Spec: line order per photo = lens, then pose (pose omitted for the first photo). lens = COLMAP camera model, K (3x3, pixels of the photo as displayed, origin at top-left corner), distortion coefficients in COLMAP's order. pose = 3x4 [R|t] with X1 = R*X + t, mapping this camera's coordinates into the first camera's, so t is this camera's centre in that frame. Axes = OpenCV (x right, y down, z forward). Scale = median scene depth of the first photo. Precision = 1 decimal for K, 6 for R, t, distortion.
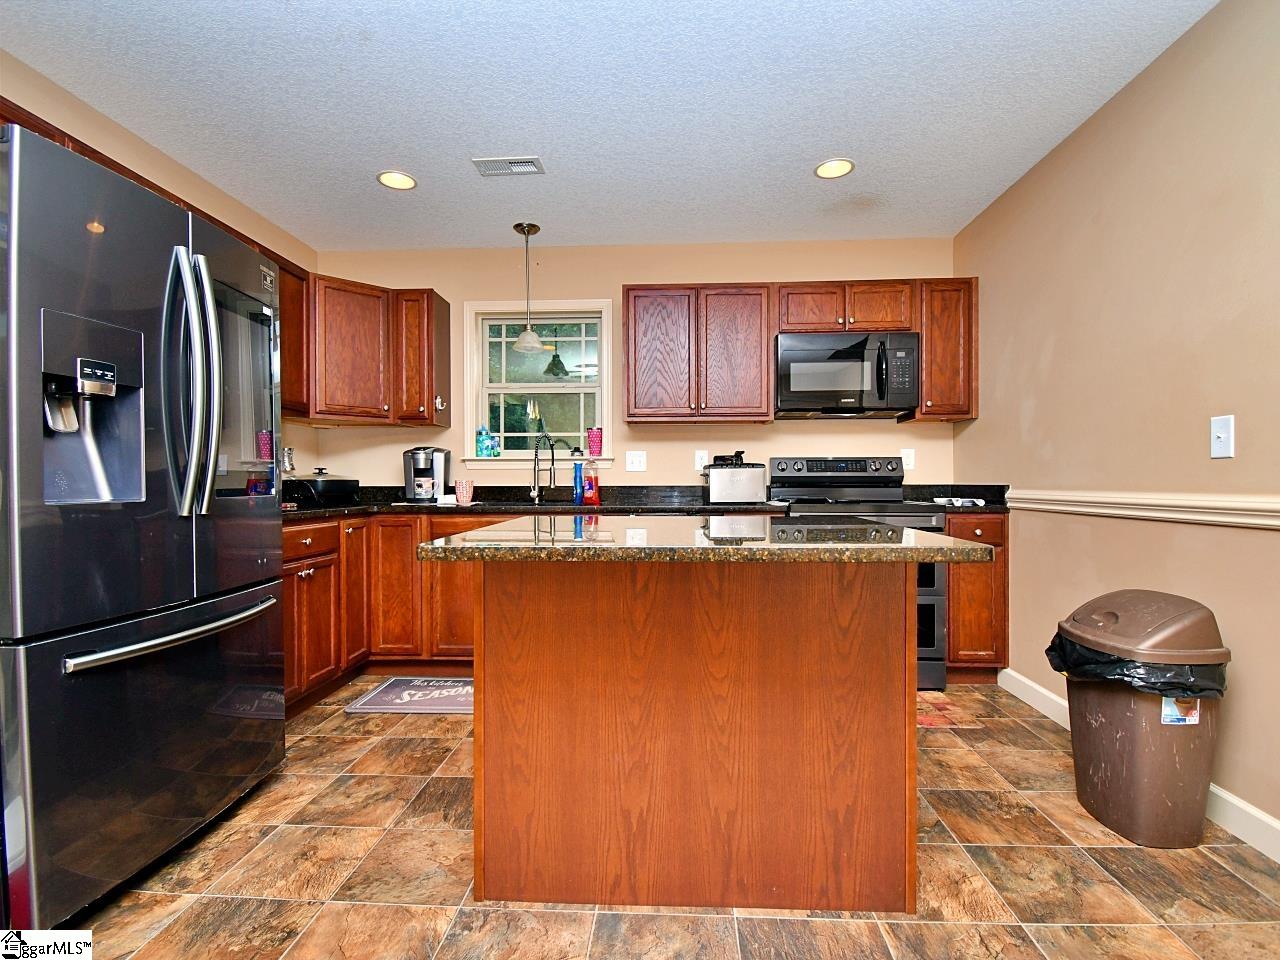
lens RADIAL K [[636.4, 0, 642.5], [0, 636.4, 487.5], [0, 0, 1]] dist [0.010537, -0.020050]
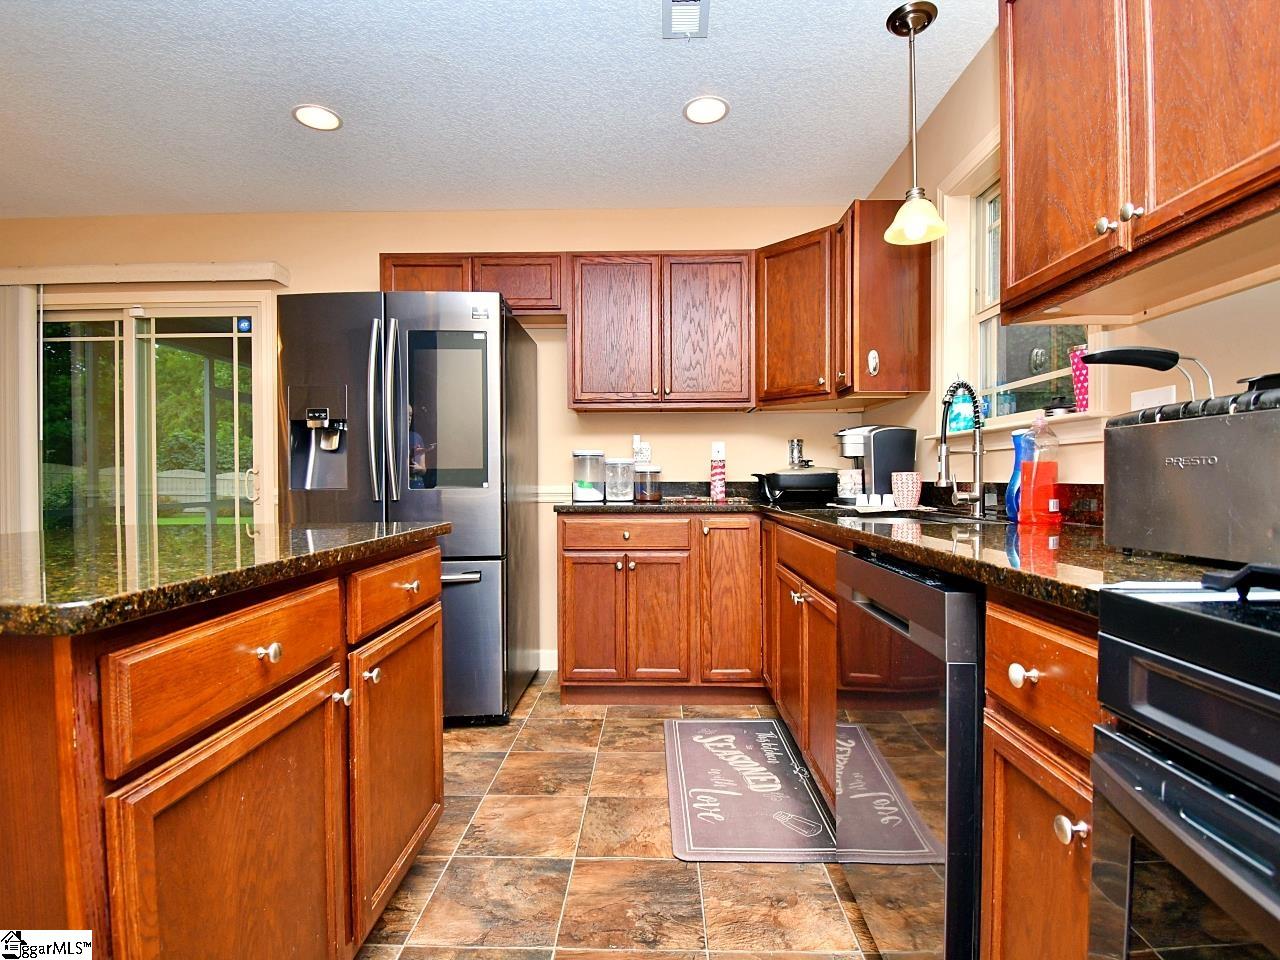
lens RADIAL K [[636.4, 0, 639.0], [0, 636.4, 490.4], [0, 0, 1]] dist [0.010537, -0.020050]
pose [[0.023952, 0.023055, -0.999447, 0.384036], [-0.003800, 0.999729, 0.022970, -0.007898], [0.999706, 0.003248, 0.024033, 0.778845]]
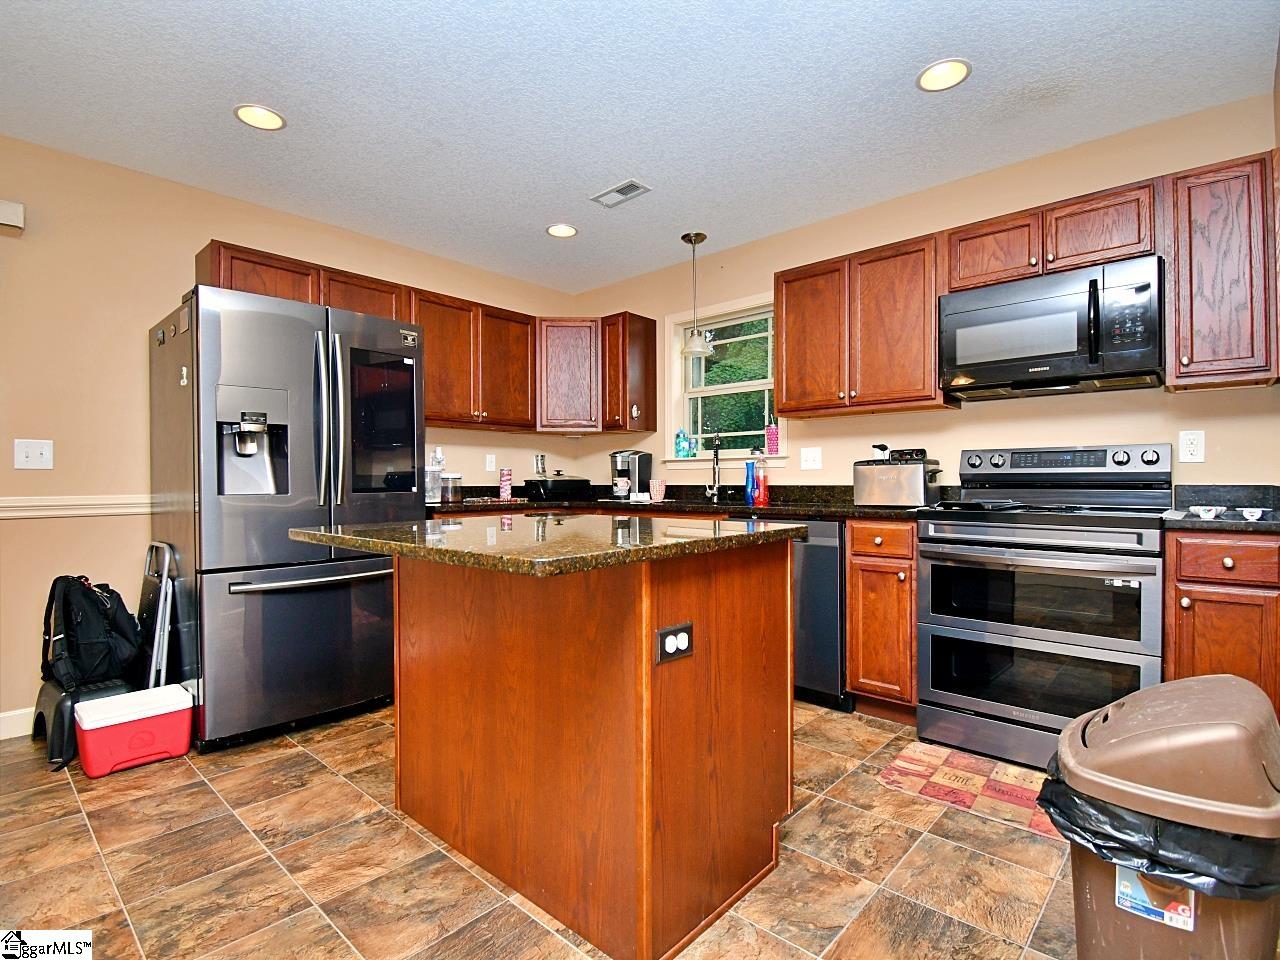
lens RADIAL K [[636.4, 0, 639.9], [0, 636.4, 486.3], [0, 0, 1]] dist [0.010537, -0.020050]
pose [[0.772139, 0.003725, -0.635443, 0.428479], [-0.002503, 0.999993, 0.002820, -0.003696], [0.635449, -0.000587, 0.772143, 0.144985]]
